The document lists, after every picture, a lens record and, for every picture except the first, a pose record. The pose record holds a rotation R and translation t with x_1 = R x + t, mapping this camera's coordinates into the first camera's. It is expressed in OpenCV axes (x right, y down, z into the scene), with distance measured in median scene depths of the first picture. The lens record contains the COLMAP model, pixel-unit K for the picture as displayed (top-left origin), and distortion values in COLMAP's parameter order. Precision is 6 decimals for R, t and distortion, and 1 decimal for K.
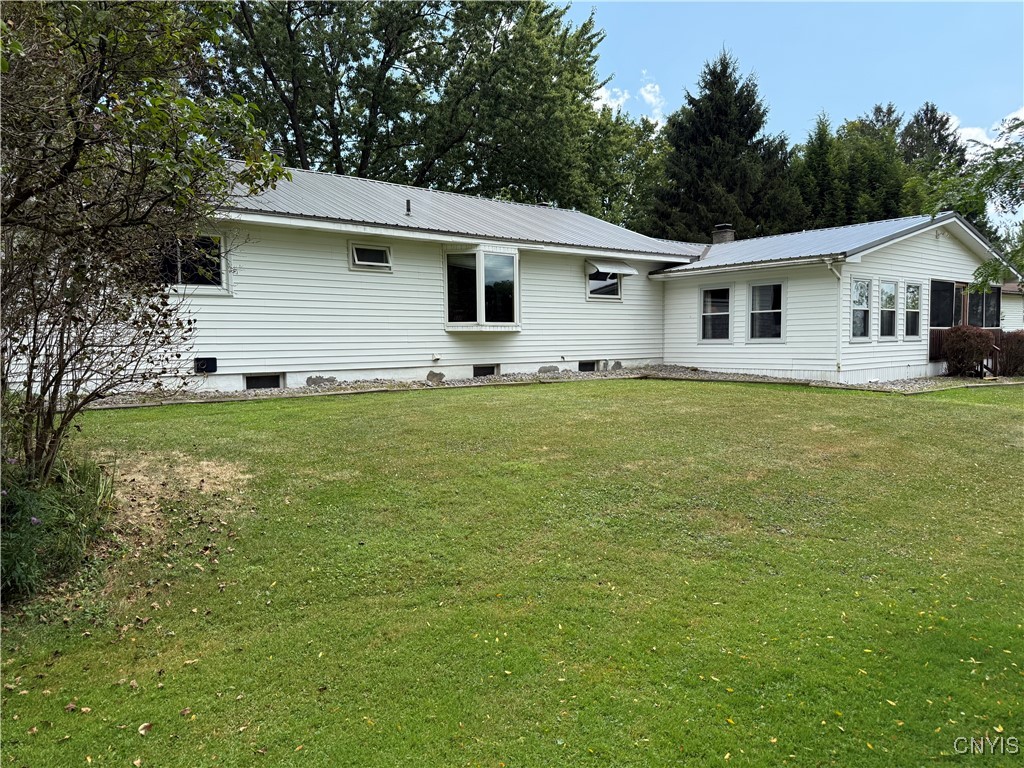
lens RADIAL K [[734.0, 0, 512.0], [0, 734.0, 384.0], [0, 0, 1]] dist [0.021383, -0.000880]
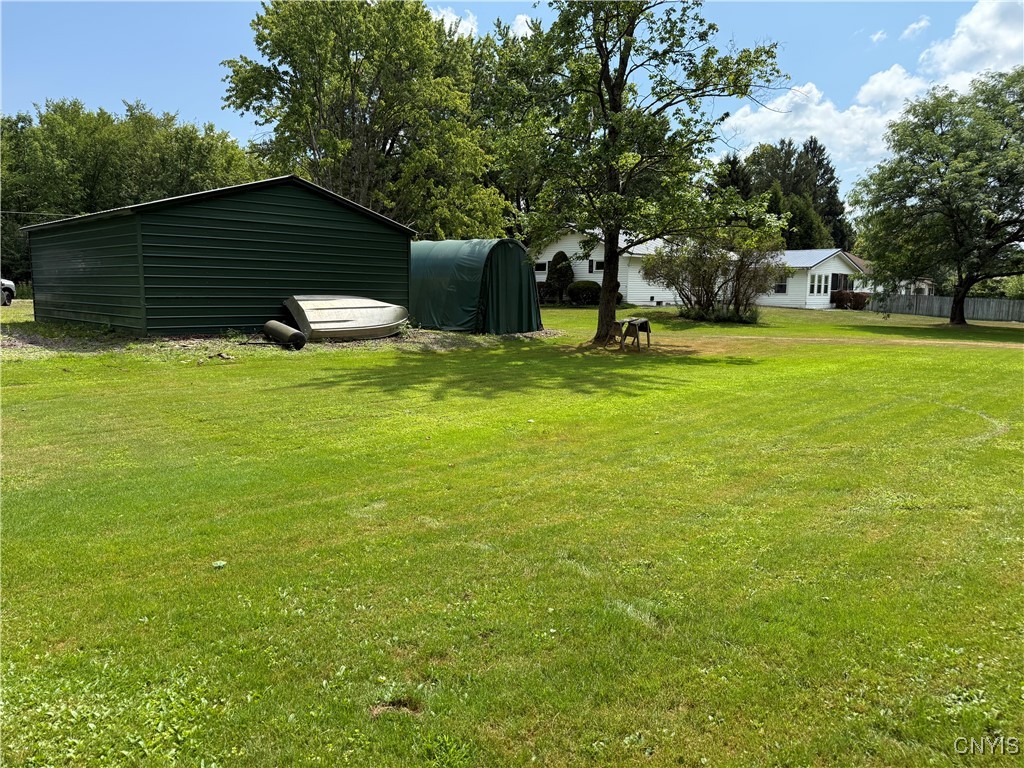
lens RADIAL K [[724.2, 0, 496.3], [0, 724.2, 394.2], [0, 0, 1]] dist [0.155317, -0.278614]
pose [[0.989155, 0.004234, 0.146814, -1.058107], [-0.015984, 0.996750, 0.078951, 0.109853], [-0.146003, -0.080441, 0.986008, -1.549617]]
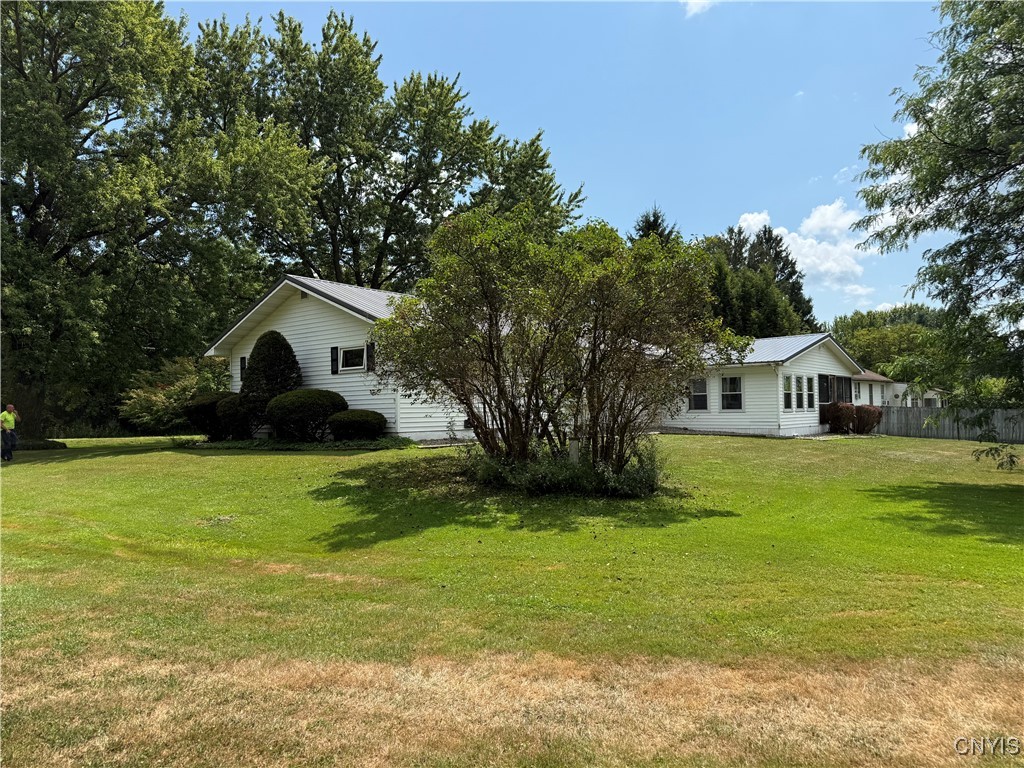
lens RADIAL K [[724.2, 0, 496.3], [0, 724.2, 394.2], [0, 0, 1]] dist [0.155317, -0.278614]
pose [[0.984214, 0.004395, 0.176931, -0.412236], [0.011162, 0.996160, -0.086834, 0.036467], [-0.176633, 0.087439, 0.980385, -0.460495]]
